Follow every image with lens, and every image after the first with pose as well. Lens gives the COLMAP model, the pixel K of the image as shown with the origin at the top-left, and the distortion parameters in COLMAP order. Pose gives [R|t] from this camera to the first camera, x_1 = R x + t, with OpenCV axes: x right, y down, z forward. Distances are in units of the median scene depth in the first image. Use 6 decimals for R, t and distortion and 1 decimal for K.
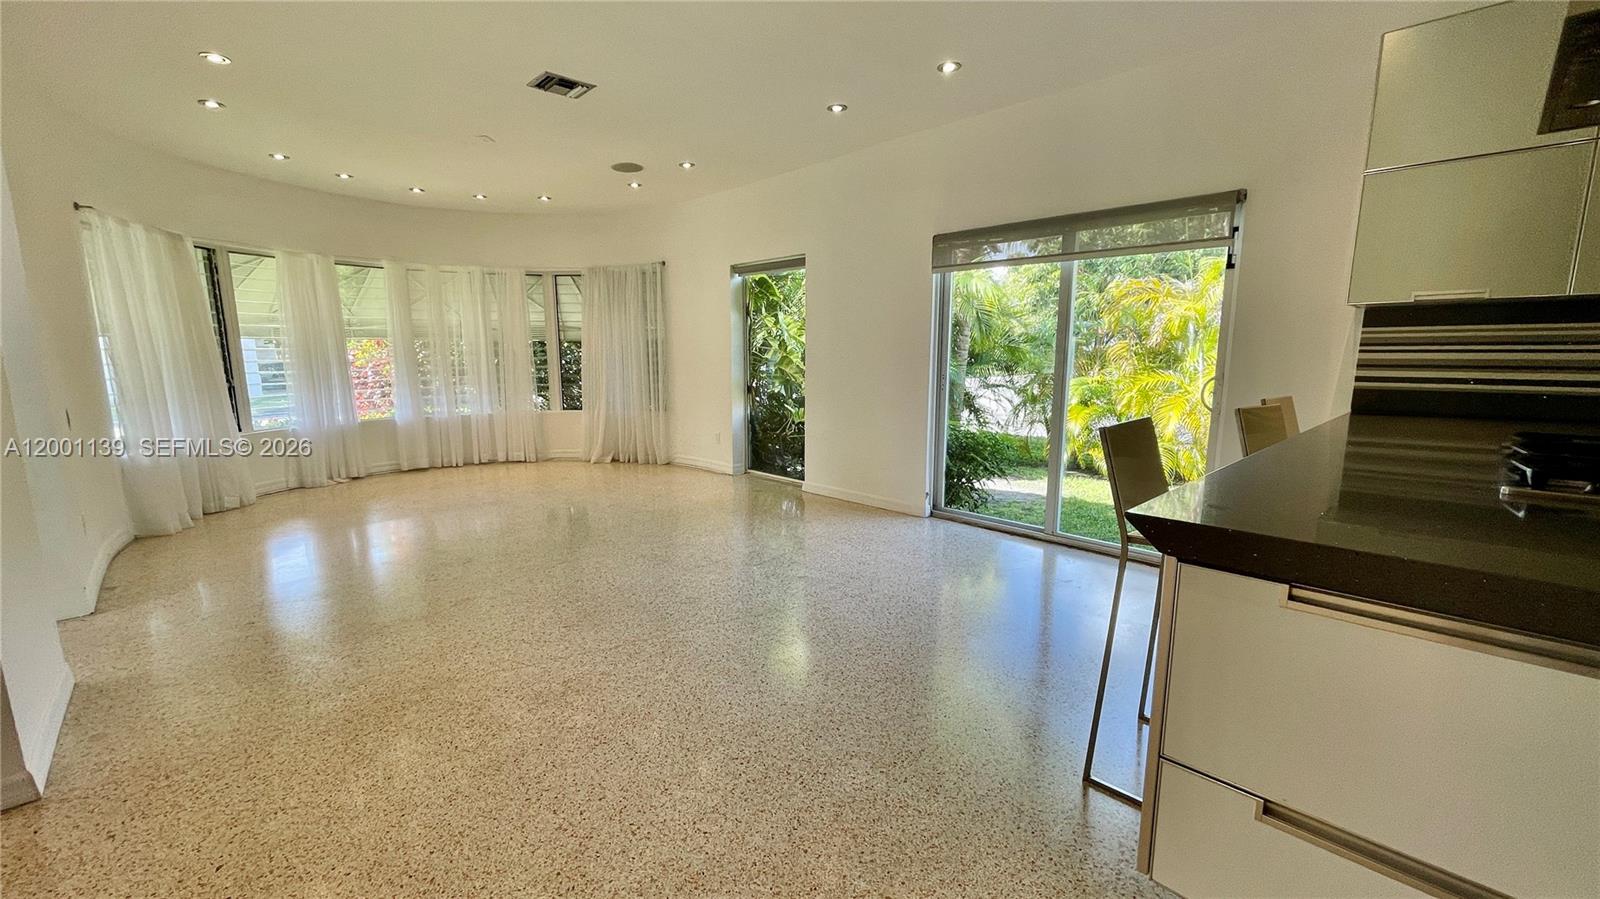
lens RADIAL K [[642.9, 0, 793.0], [0, 642.9, 455.3], [0, 0, 1]] dist [-0.003116, 0.000033]
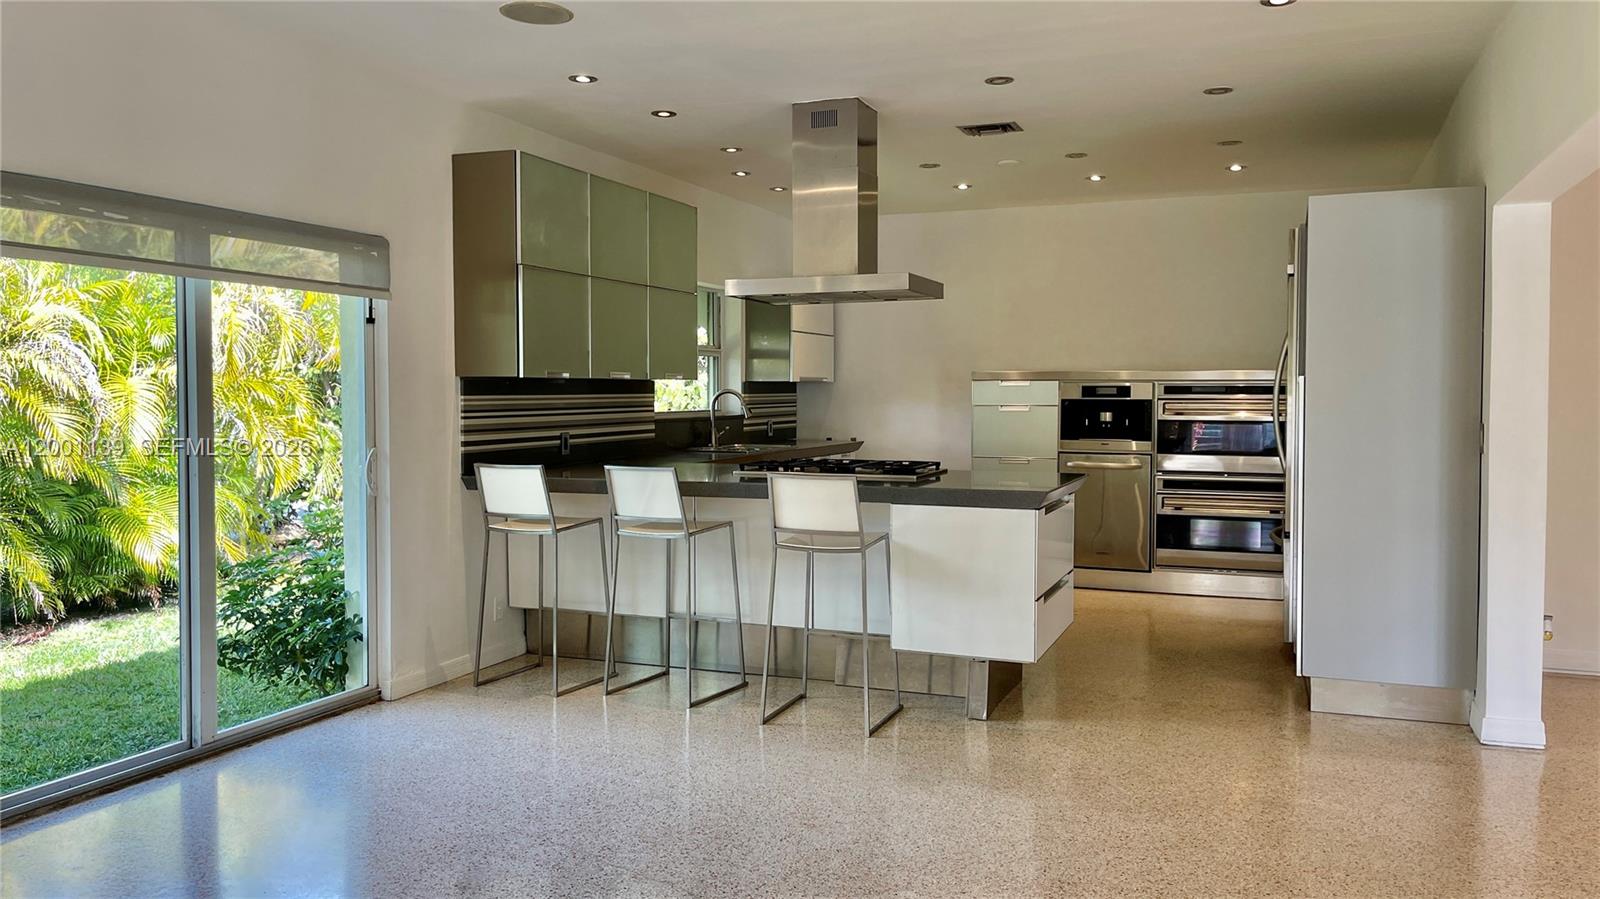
lens RADIAL K [[1203.0, 0, 805.1], [0, 1203.0, 439.3], [0, 0, 1]] dist [0.067156, -0.080750]
pose [[-0.423213, -0.034364, 0.905378, -0.528012], [0.146585, 0.983518, 0.105850, -0.118787], [-0.894094, 0.177512, -0.411200, 0.615403]]
